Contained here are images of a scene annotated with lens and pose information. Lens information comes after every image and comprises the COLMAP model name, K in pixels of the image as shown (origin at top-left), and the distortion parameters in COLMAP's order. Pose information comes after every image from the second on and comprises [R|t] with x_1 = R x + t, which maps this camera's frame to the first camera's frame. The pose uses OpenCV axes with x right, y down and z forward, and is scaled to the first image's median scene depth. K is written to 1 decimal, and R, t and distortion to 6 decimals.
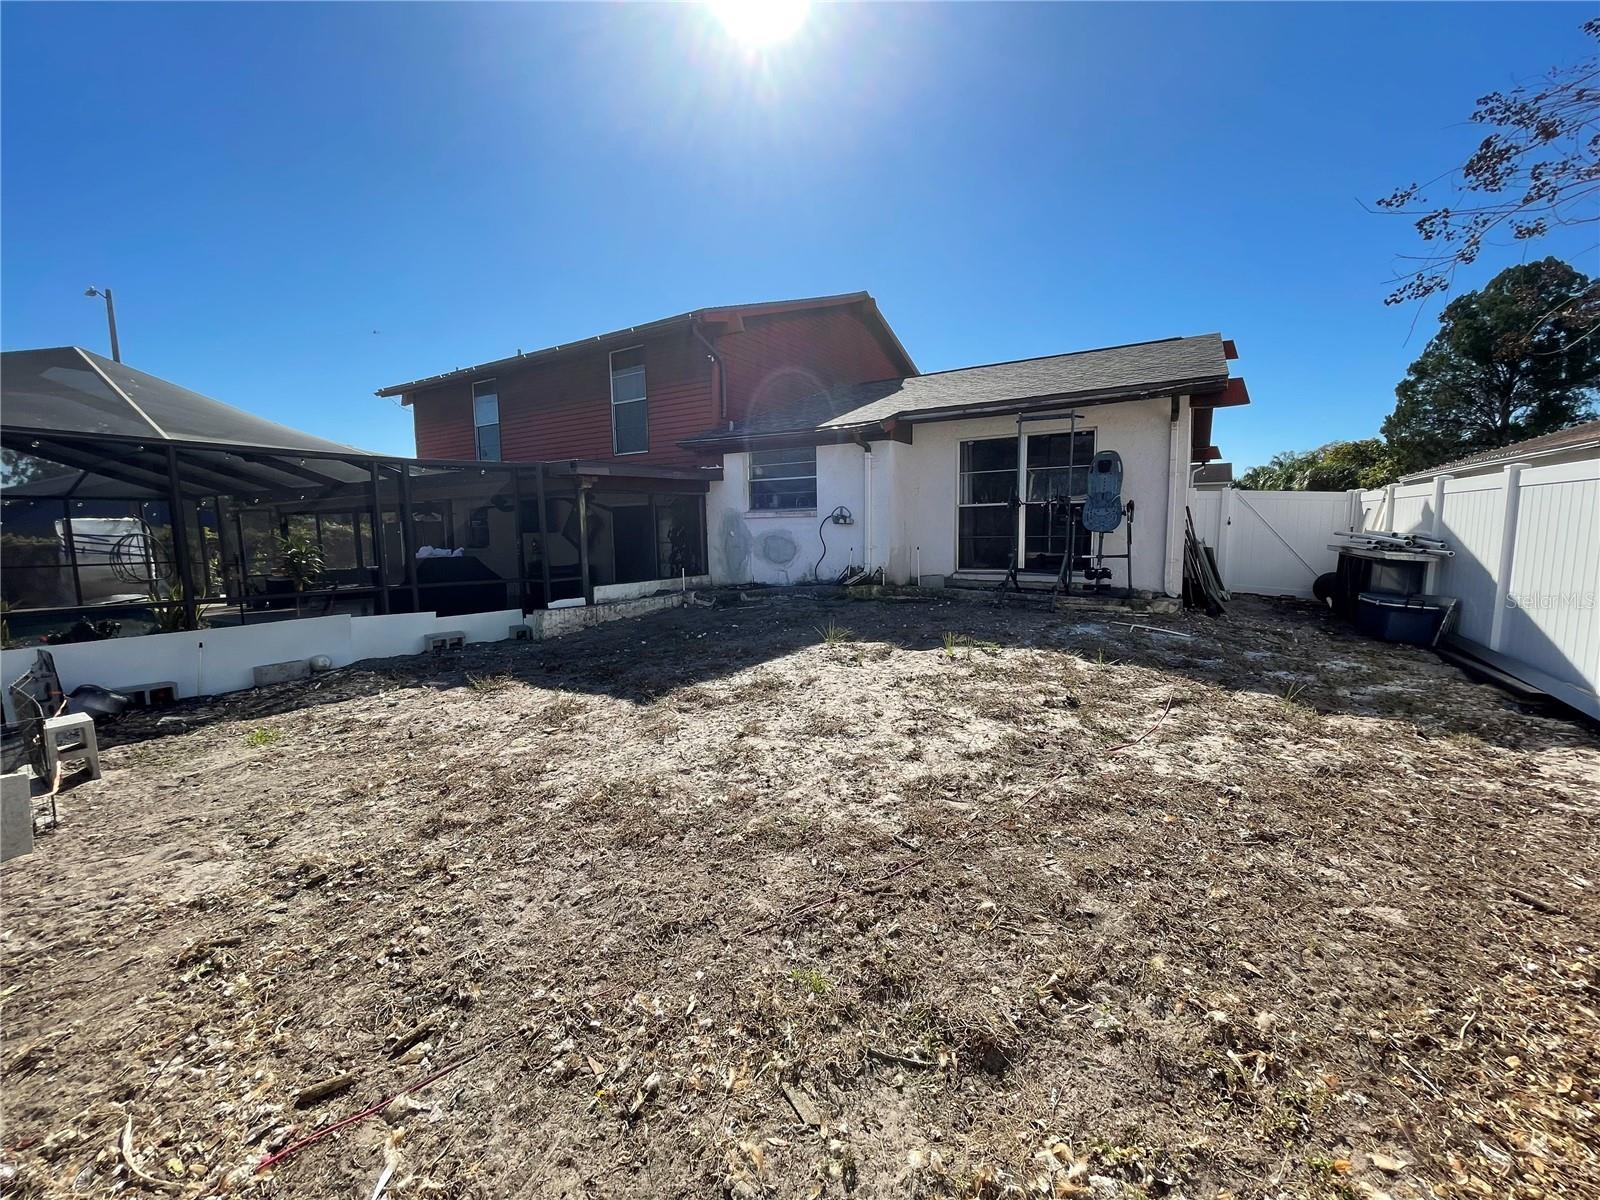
lens RADIAL K [[650.2, 0, 799.5], [0, 650.2, 596.5], [0, 0, 1]] dist [-0.000924, 0.000061]
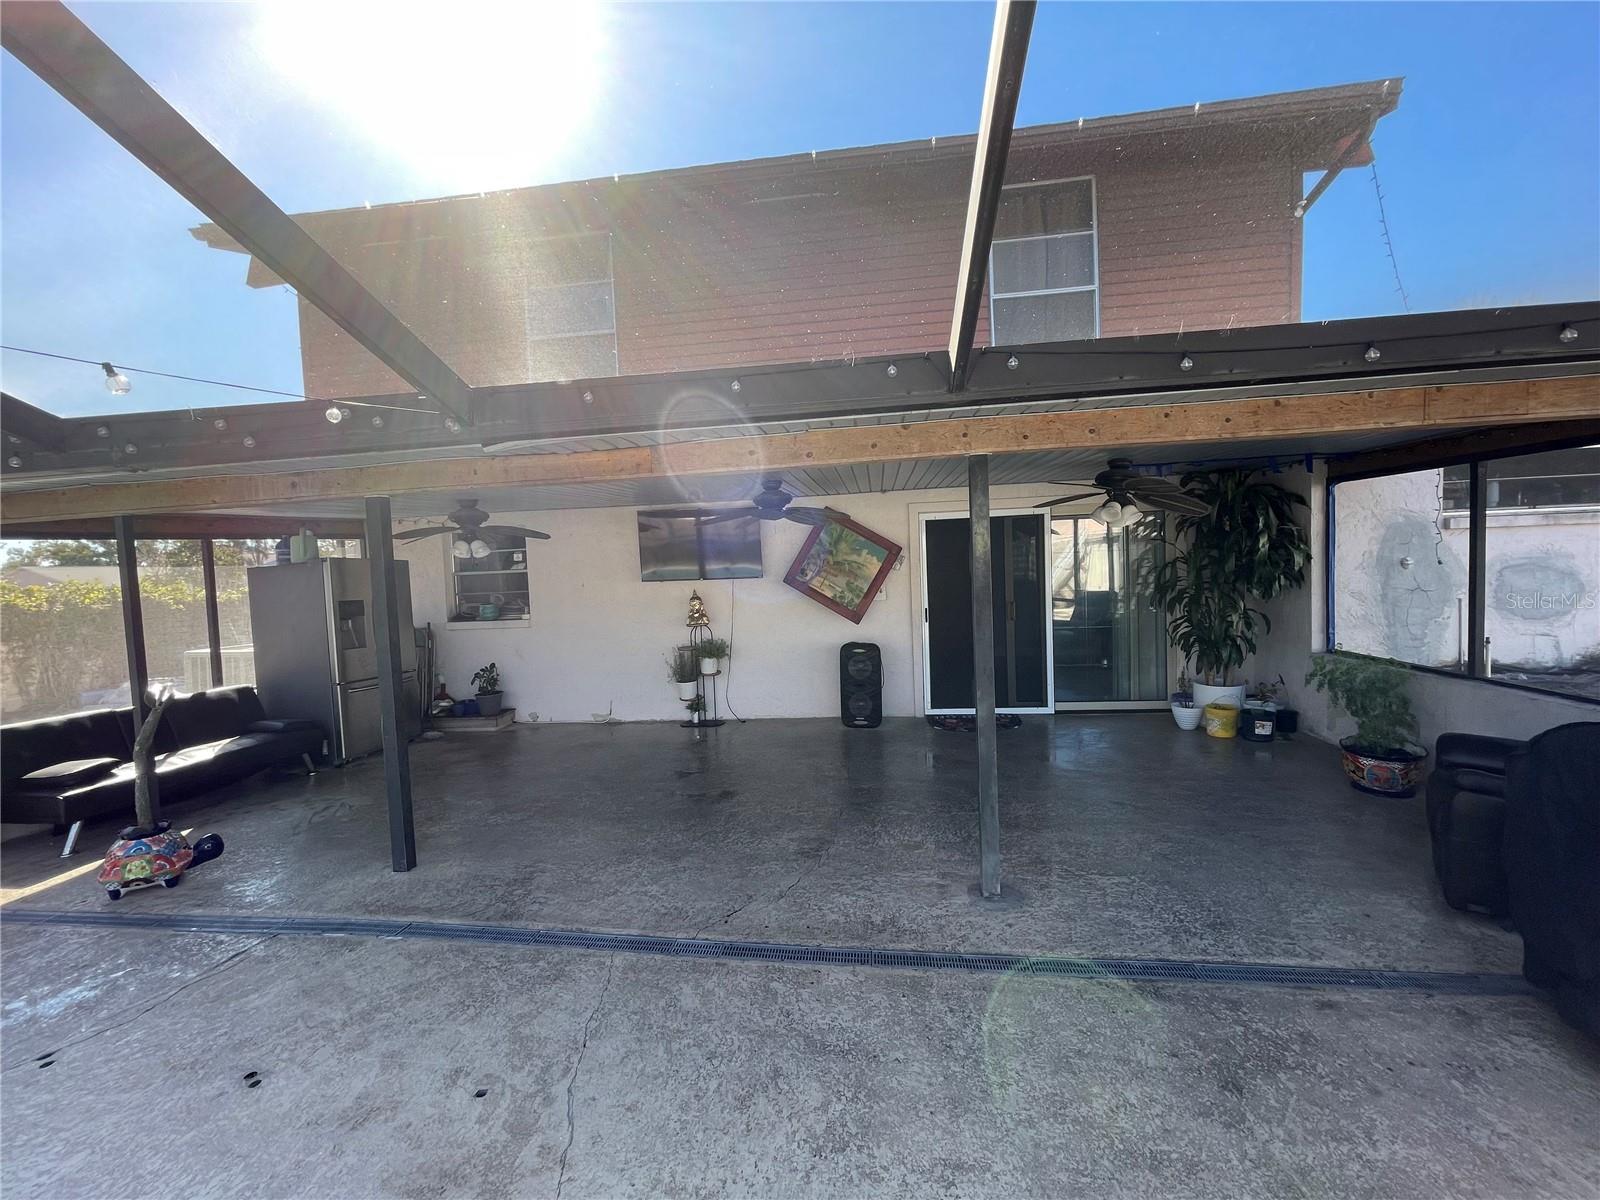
lens RADIAL K [[650.2, 0, 799.5], [0, 650.2, 596.5], [0, 0, 1]] dist [-0.000924, 0.000061]
pose [[0.919502, -0.040631, 0.390980, -0.525126], [0.065010, 0.996665, -0.049315, -0.059699], [-0.387672, 0.070762, 0.919077, 0.568092]]
